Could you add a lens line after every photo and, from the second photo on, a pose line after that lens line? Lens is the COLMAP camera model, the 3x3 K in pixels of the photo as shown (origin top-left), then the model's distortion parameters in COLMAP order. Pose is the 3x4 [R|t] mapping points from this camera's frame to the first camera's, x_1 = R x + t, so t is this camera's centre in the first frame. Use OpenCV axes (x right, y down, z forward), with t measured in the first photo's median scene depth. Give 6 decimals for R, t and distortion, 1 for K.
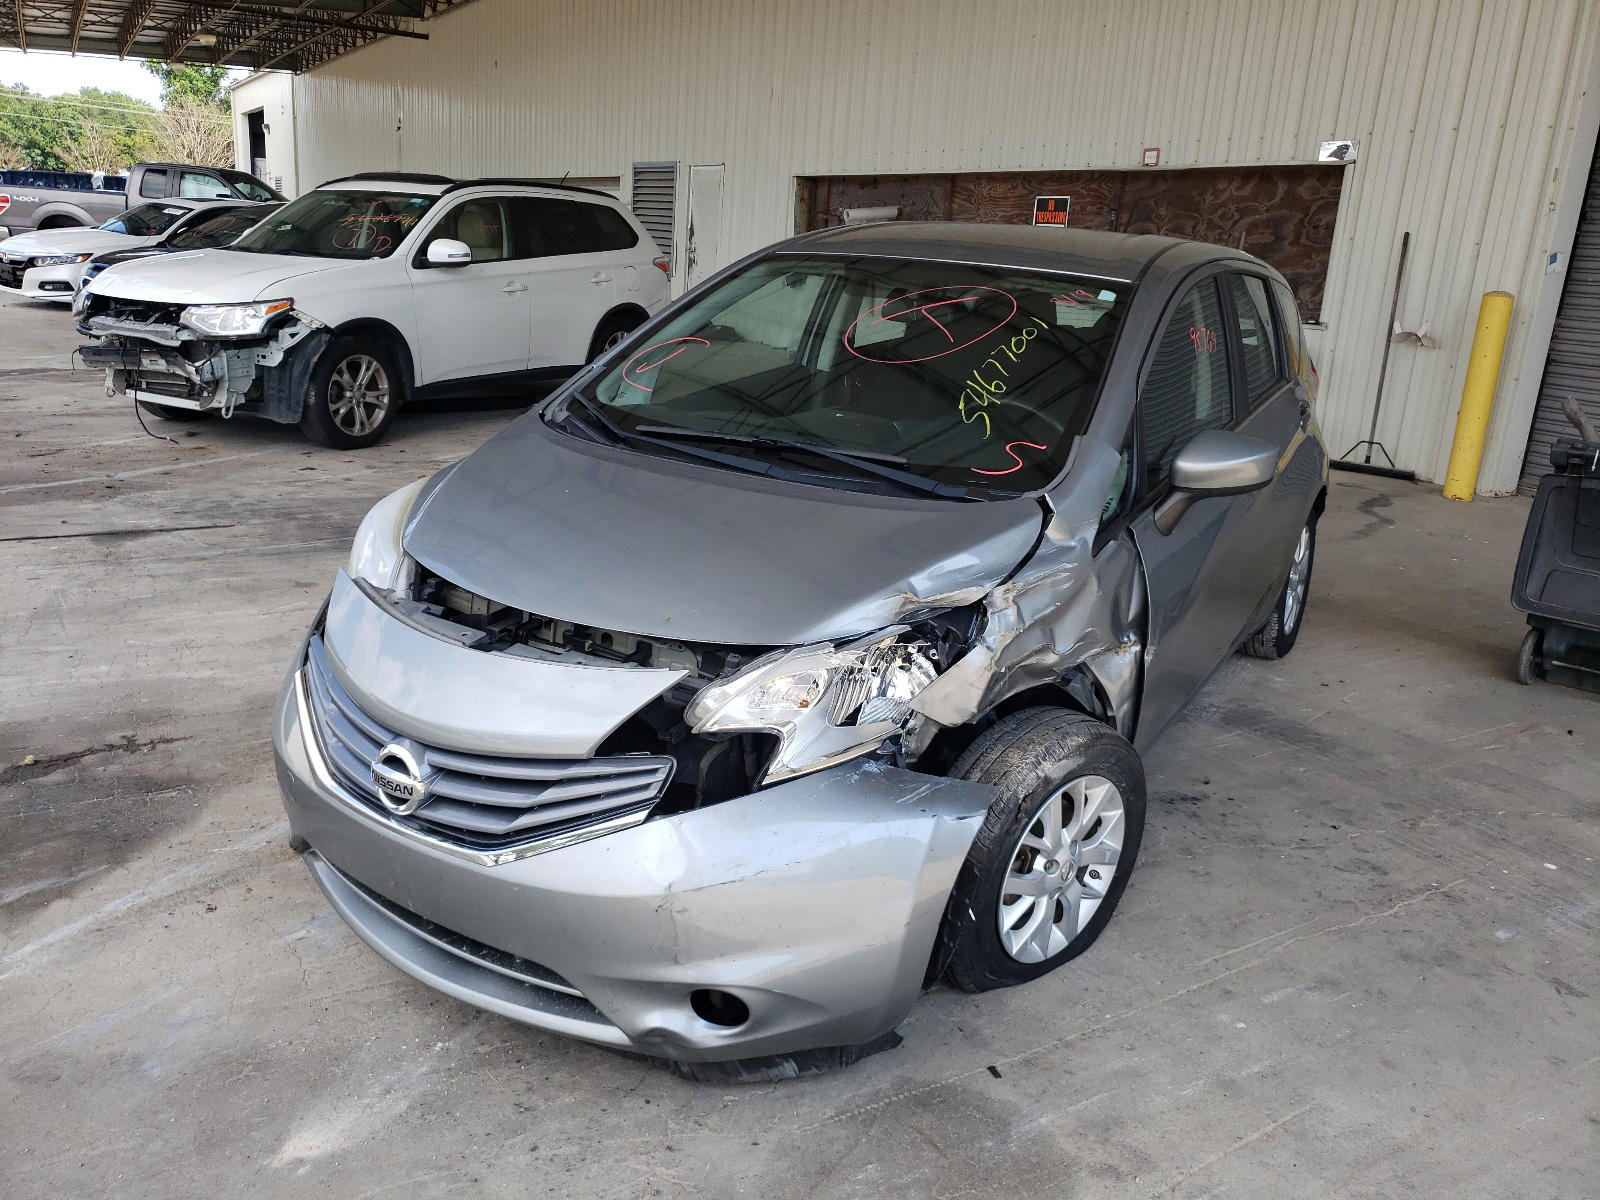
lens RADIAL K [[1259.7, 0, 799.3], [0, 1259.7, 565.0], [0, 0, 1]] dist [0.012663, 0.004264]
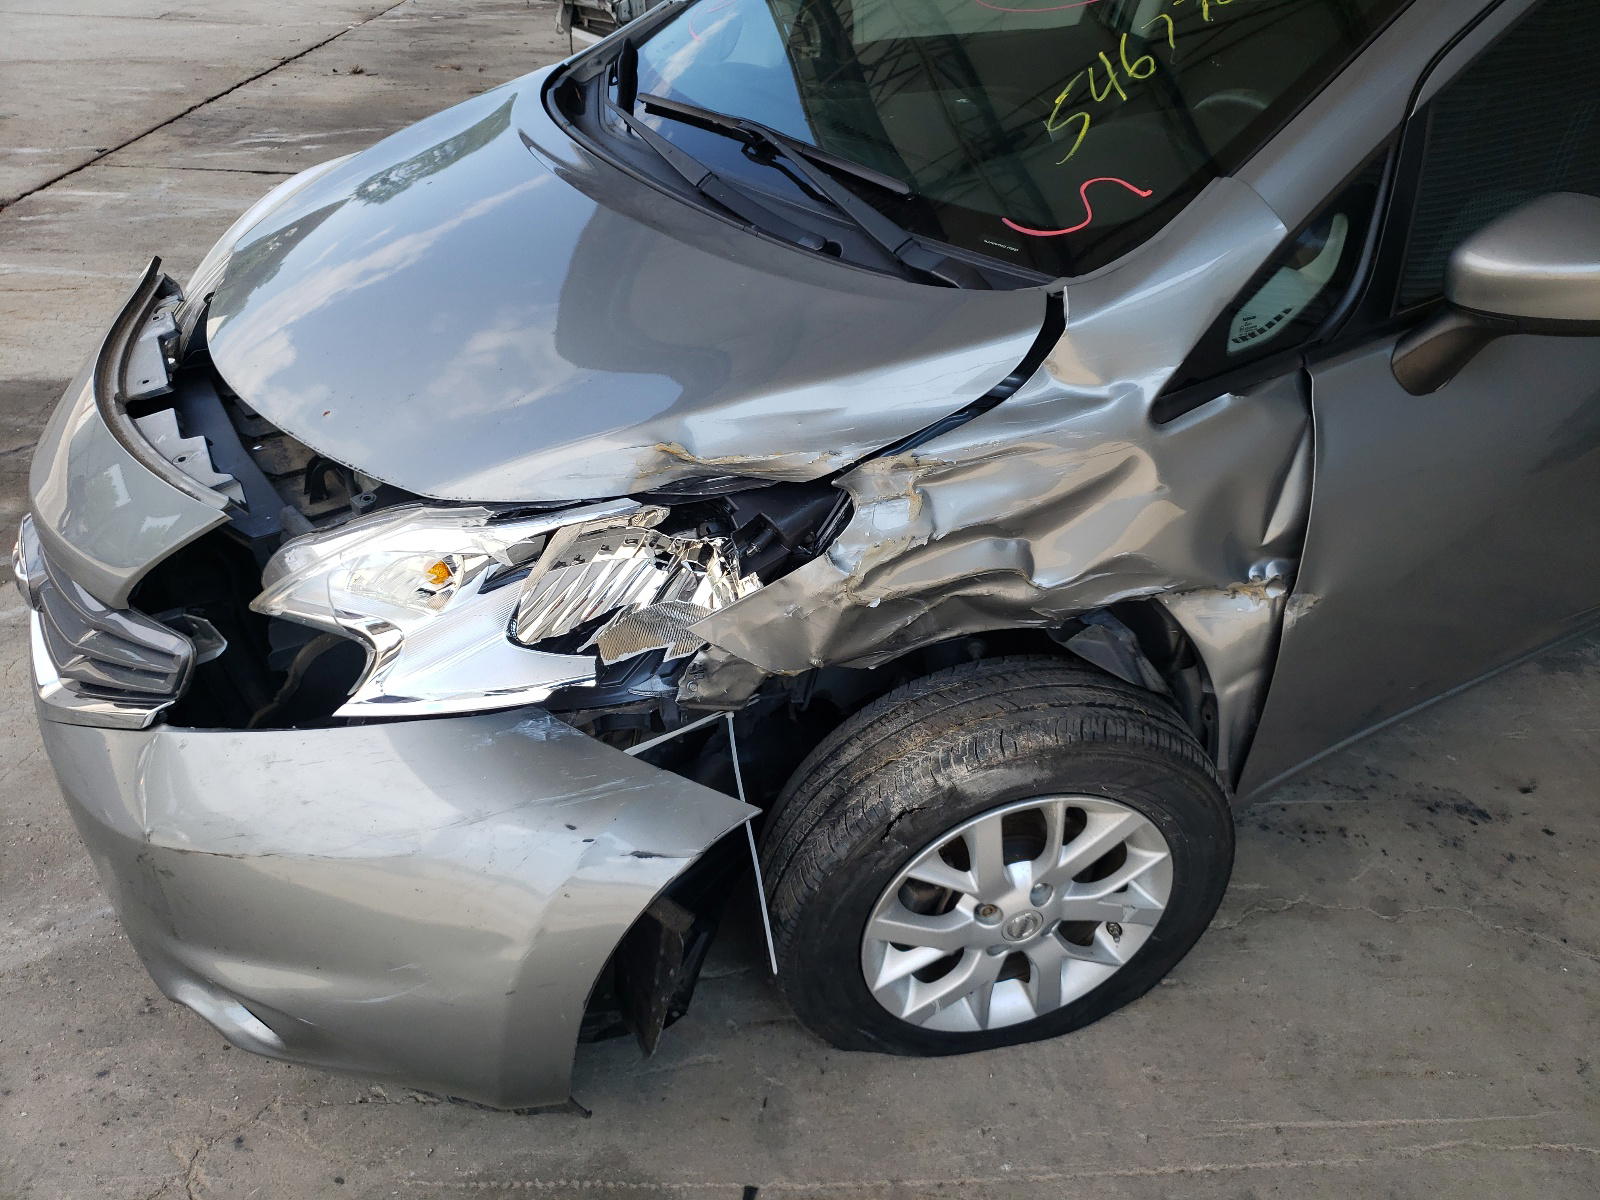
lens RADIAL K [[1259.7, 0, 799.3], [0, 1259.7, 565.0], [0, 0, 1]] dist [0.012663, 0.004264]
pose [[0.887608, 0.226907, -0.400831, 0.333167], [-0.124445, 0.956013, 0.265618, -0.073096], [0.443470, -0.185883, 0.876802, 0.469941]]
